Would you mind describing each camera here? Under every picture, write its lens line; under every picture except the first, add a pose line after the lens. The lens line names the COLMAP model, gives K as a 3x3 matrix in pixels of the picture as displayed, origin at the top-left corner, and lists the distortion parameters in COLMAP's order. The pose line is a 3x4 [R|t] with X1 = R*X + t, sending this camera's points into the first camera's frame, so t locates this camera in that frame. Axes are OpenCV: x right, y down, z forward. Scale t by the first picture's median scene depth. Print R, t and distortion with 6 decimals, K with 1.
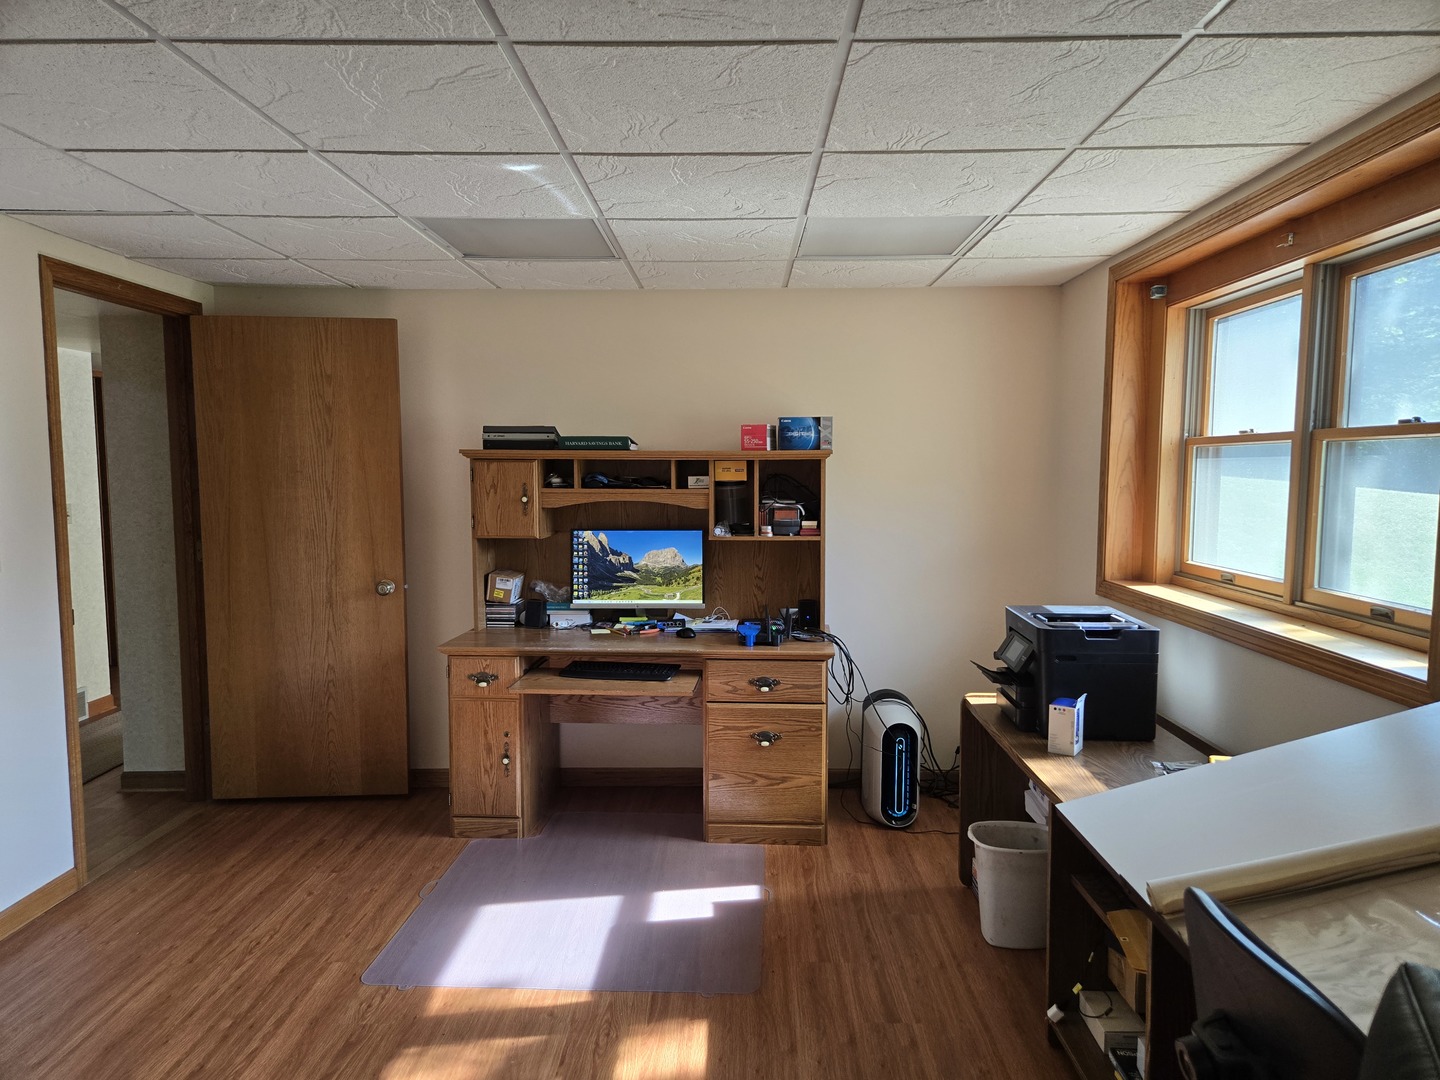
lens RADIAL K [[964.7, 0, 719.9], [0, 964.7, 539.9], [0, 0, 1]] dist [0.016676, -0.018191]
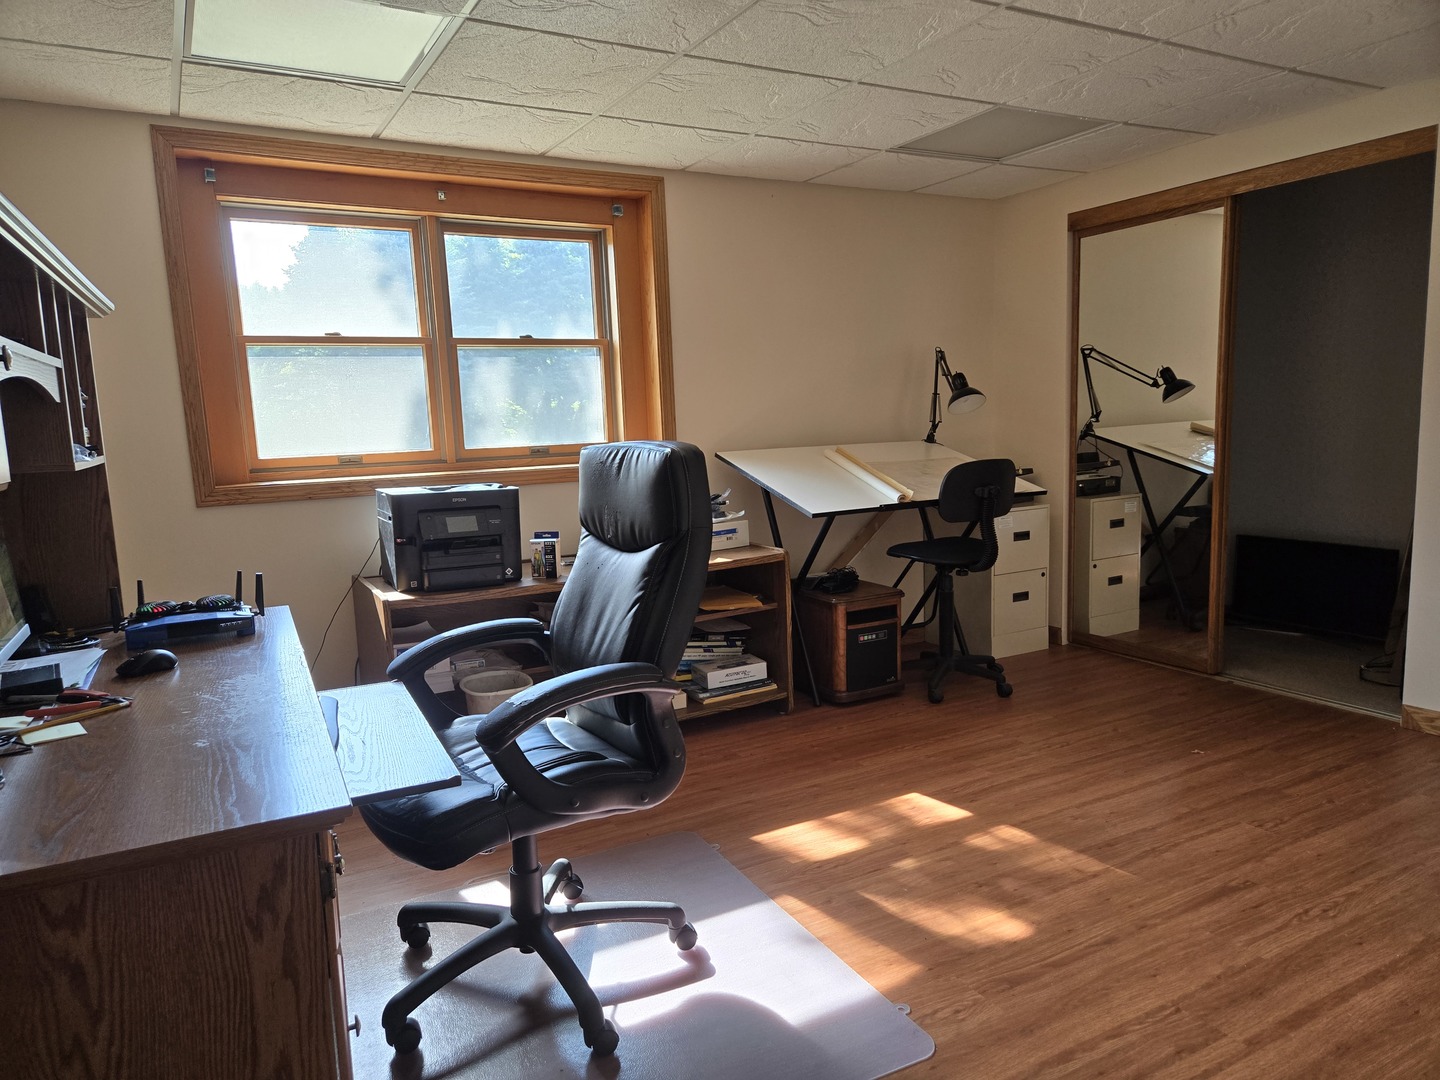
lens RADIAL K [[964.7, 0, 718.7], [0, 964.7, 545.1], [0, 0, 1]] dist [0.016676, -0.018191]
pose [[-0.505891, -0.103605, 0.856353, -0.904902], [0.102166, 0.978576, 0.178747, -0.028669], [-0.856526, 0.177916, -0.484468, 1.507783]]
